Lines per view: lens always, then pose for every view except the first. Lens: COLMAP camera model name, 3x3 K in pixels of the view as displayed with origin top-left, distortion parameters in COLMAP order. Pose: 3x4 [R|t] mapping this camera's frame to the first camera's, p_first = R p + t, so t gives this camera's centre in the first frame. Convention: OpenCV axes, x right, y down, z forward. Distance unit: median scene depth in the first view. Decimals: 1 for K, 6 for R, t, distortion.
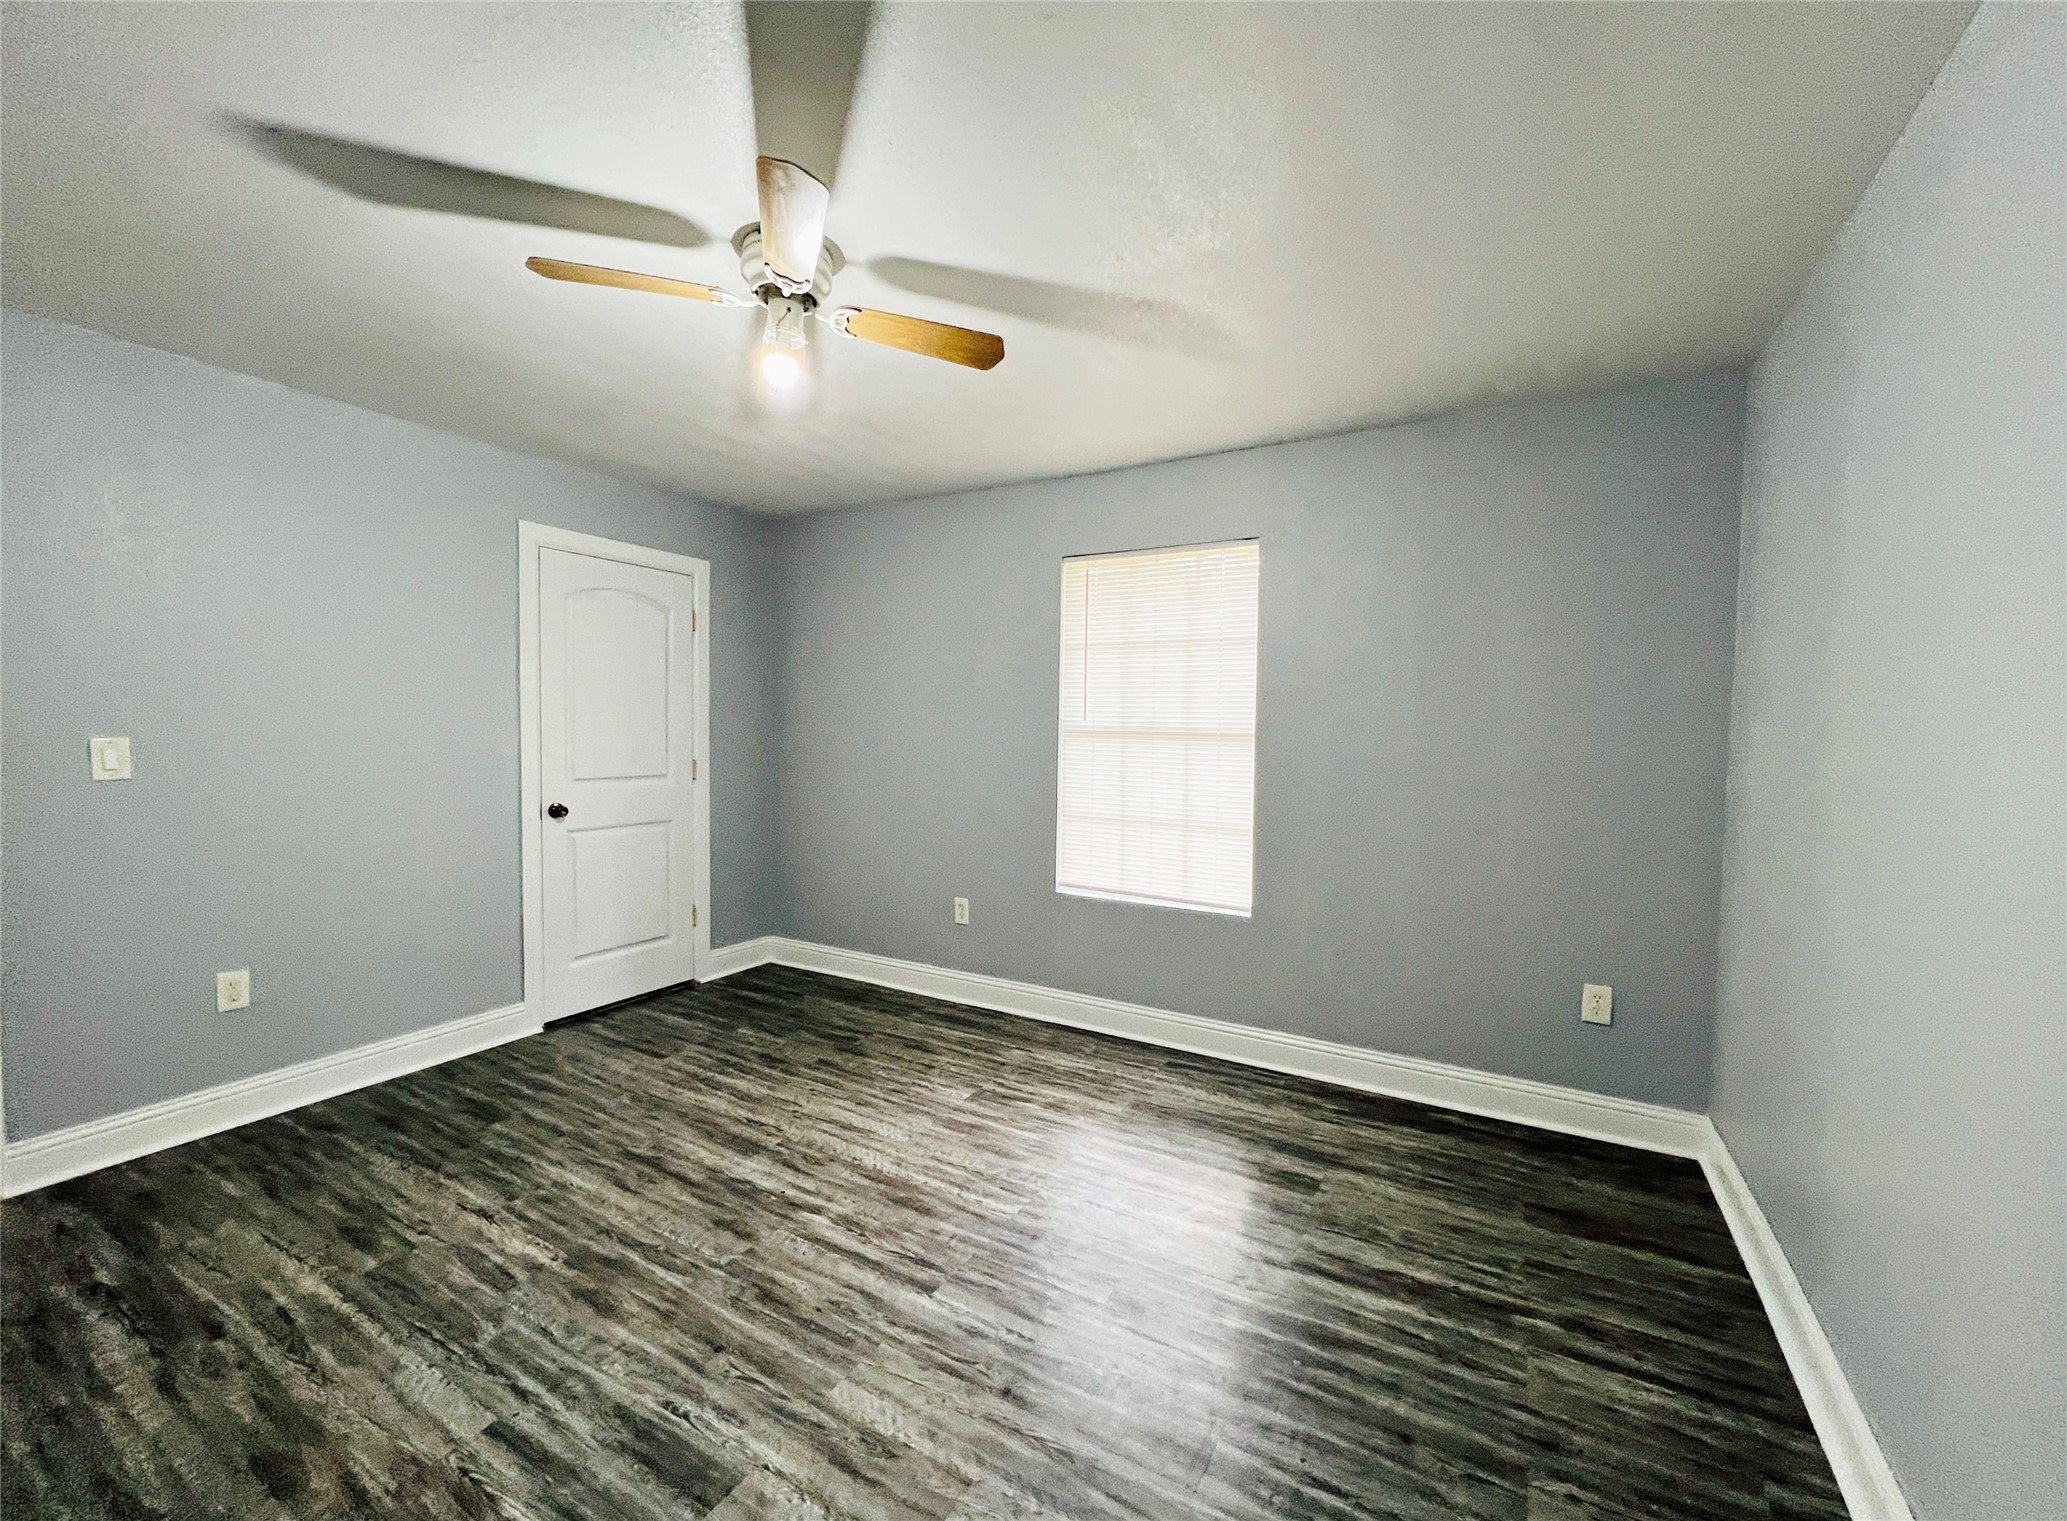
lens RADIAL K [[841.0, 0, 1037.2], [0, 841.0, 764.4], [0, 0, 1]] dist [-0.000244, 0.000285]
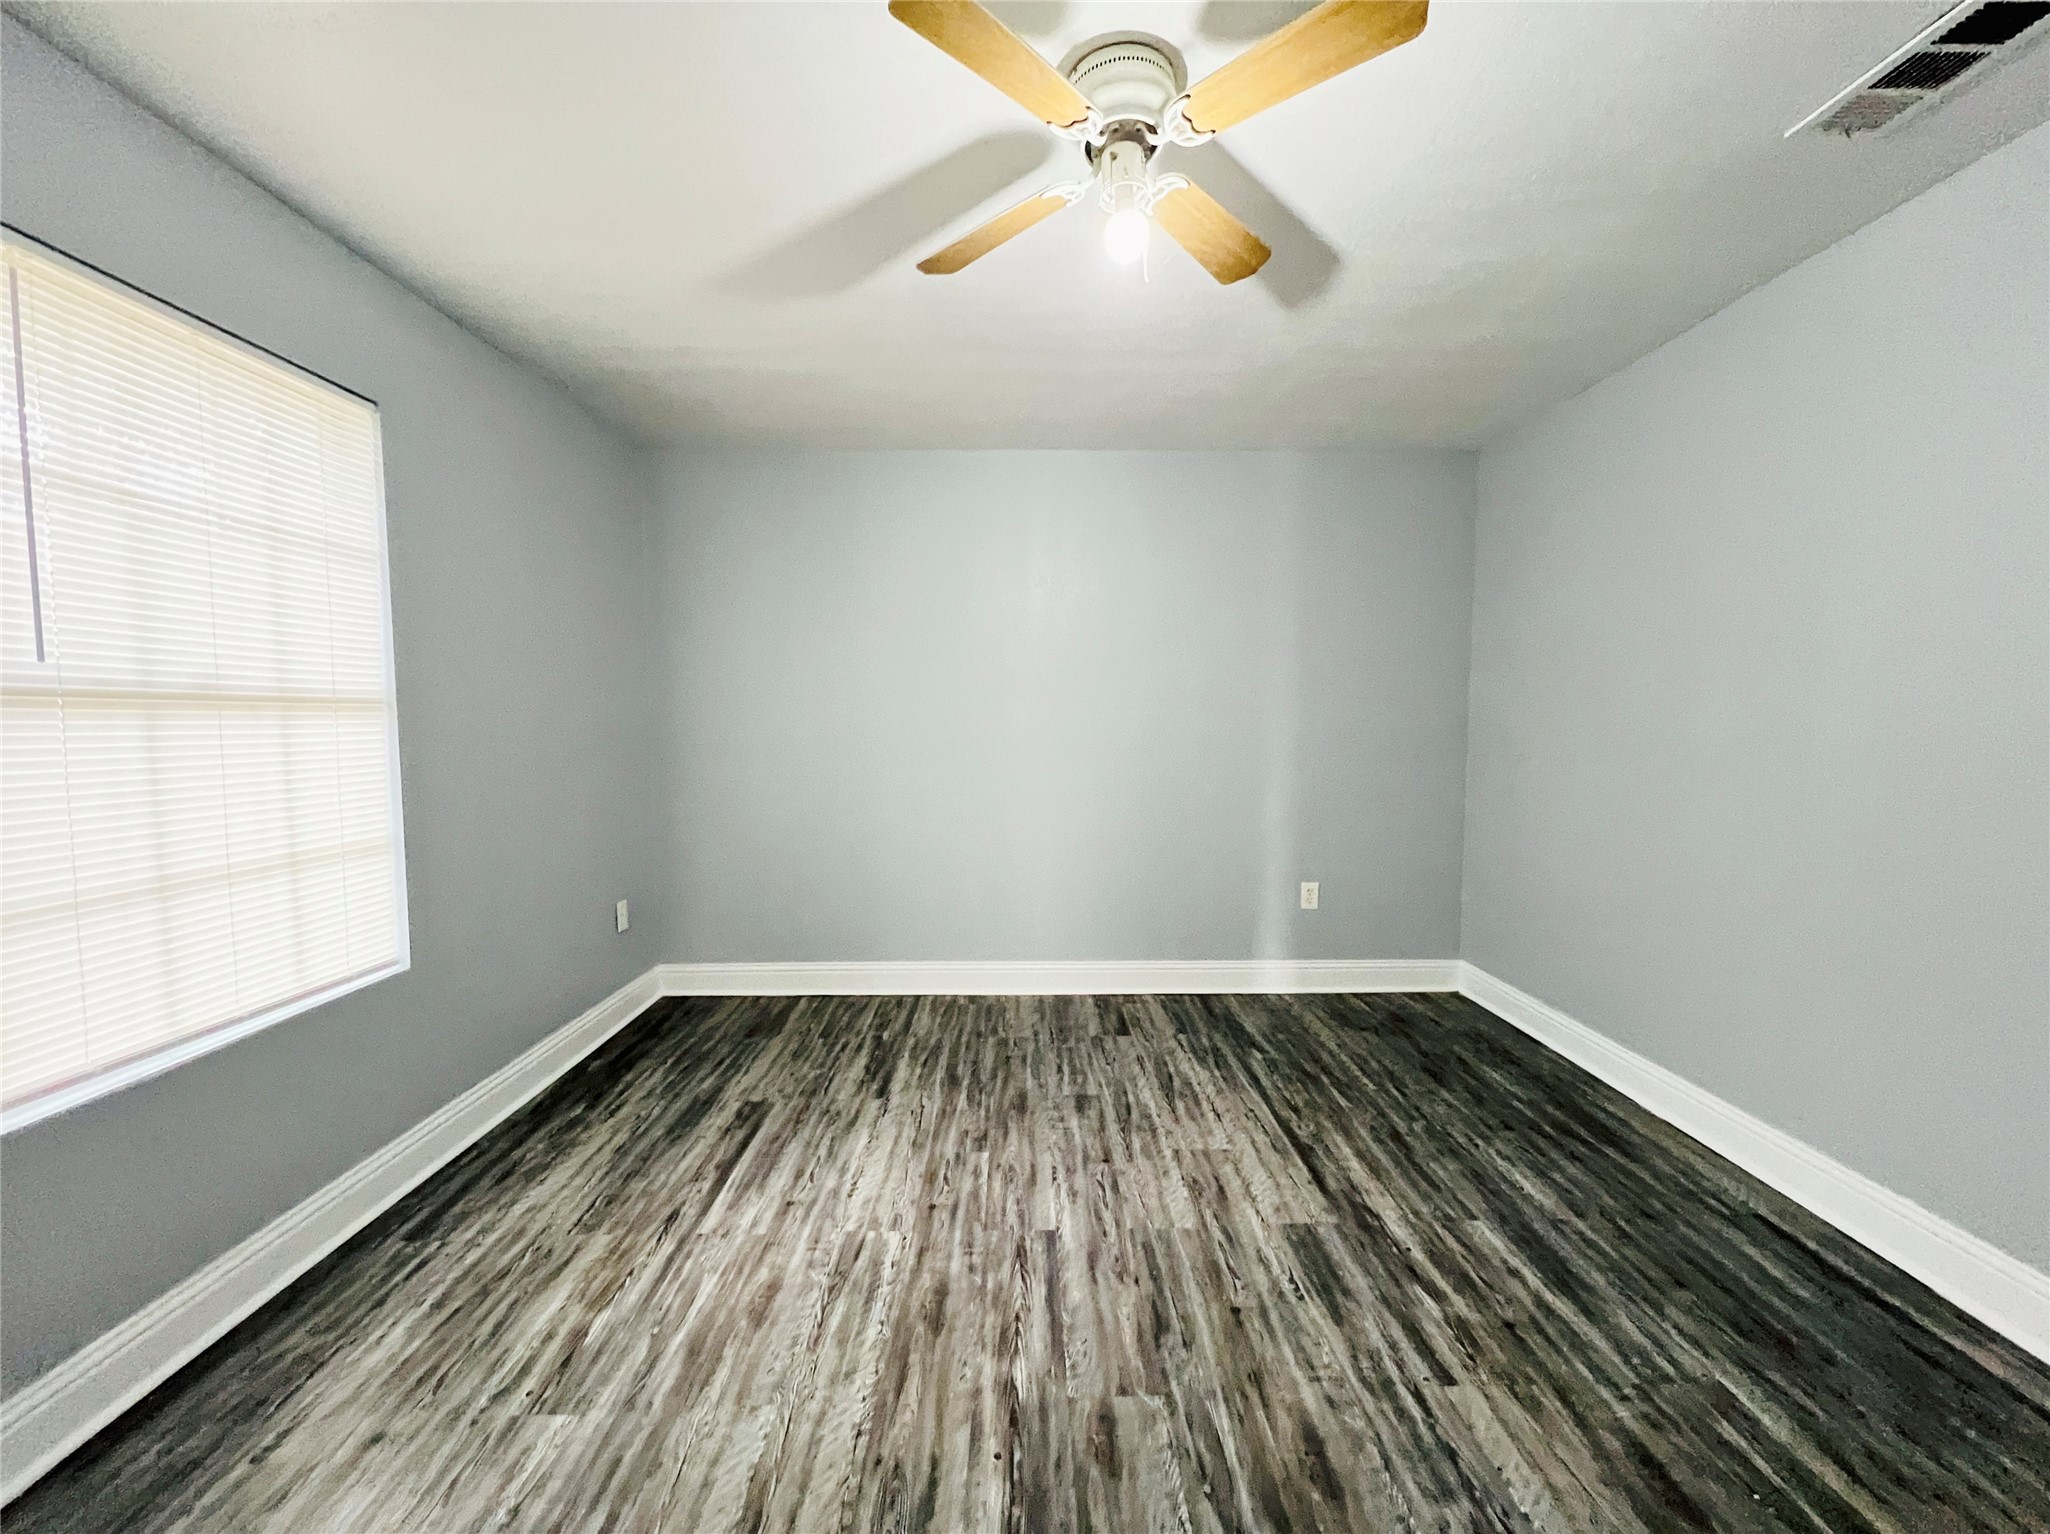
lens RADIAL K [[827.0, 0, 1028.3], [0, 827.0, 768.0], [0, 0, 1]] dist [-0.000987, 0.000146]
pose [[-0.511178, -0.064720, 0.857035, -0.841683], [0.036659, 0.994612, 0.096974, -0.039589], [-0.858693, 0.080989, -0.506051, 1.324209]]
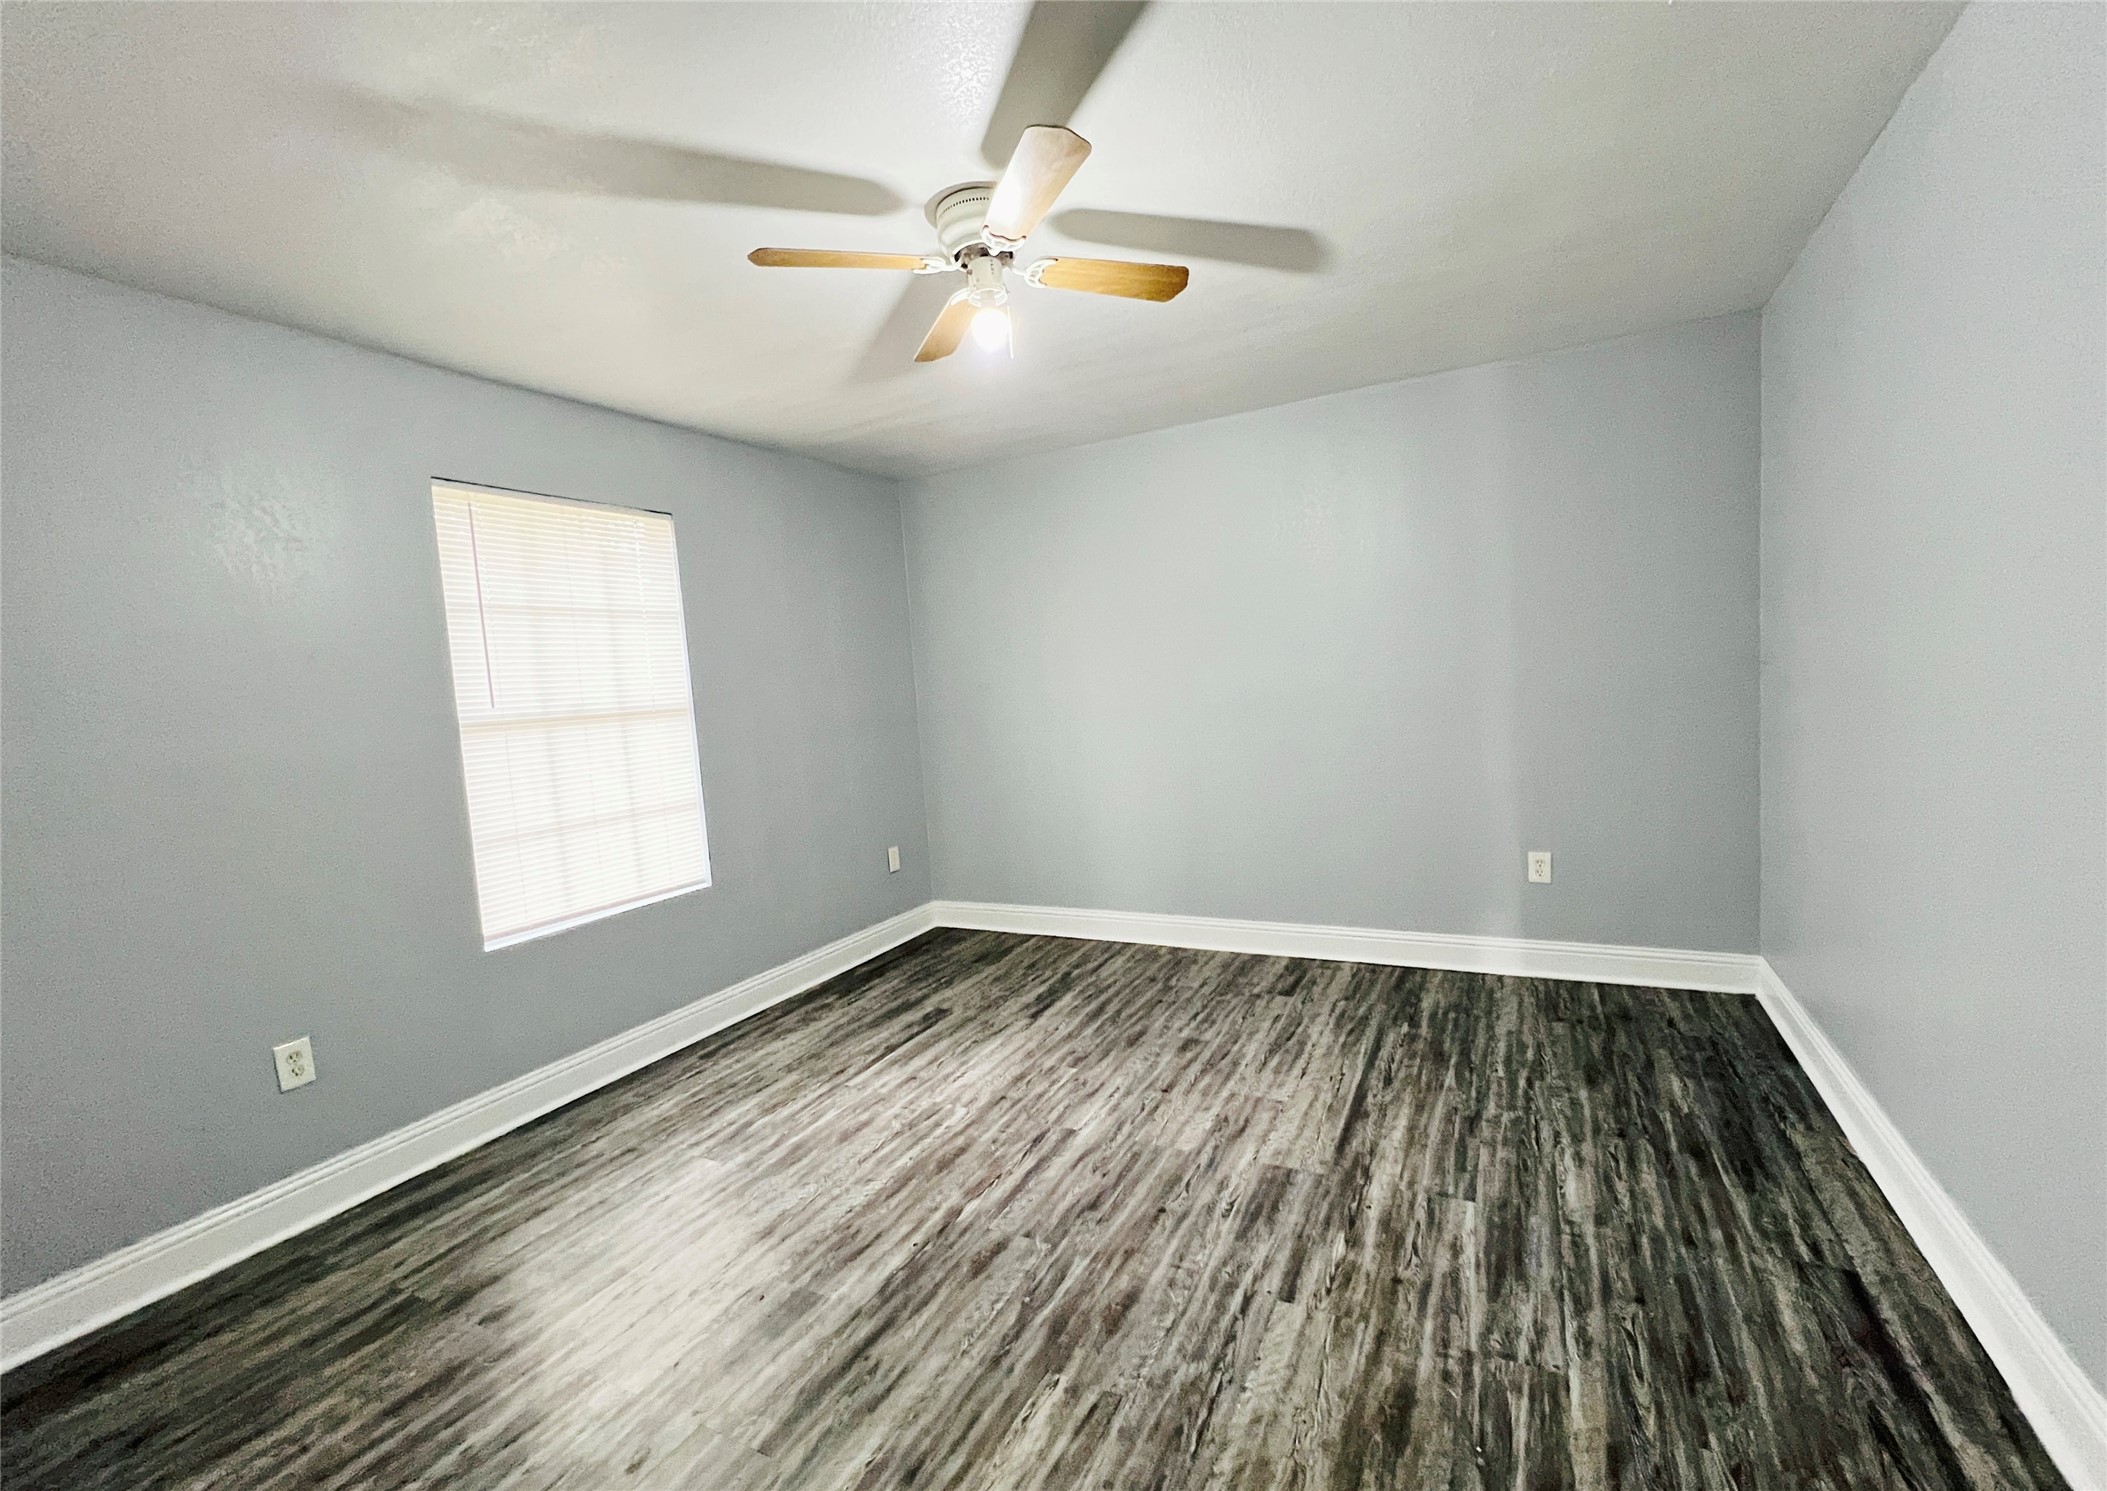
lens RADIAL K [[895.2, 0, 1051.9], [0, 895.2, 744.5], [0, 0, 1]] dist [-0.001636, -0.000485]
pose [[-0.040695, -0.084051, 0.995630, -1.237698], [0.116559, 0.989253, 0.088276, -0.054049], [-0.992350, 0.119642, -0.030460, 0.888402]]
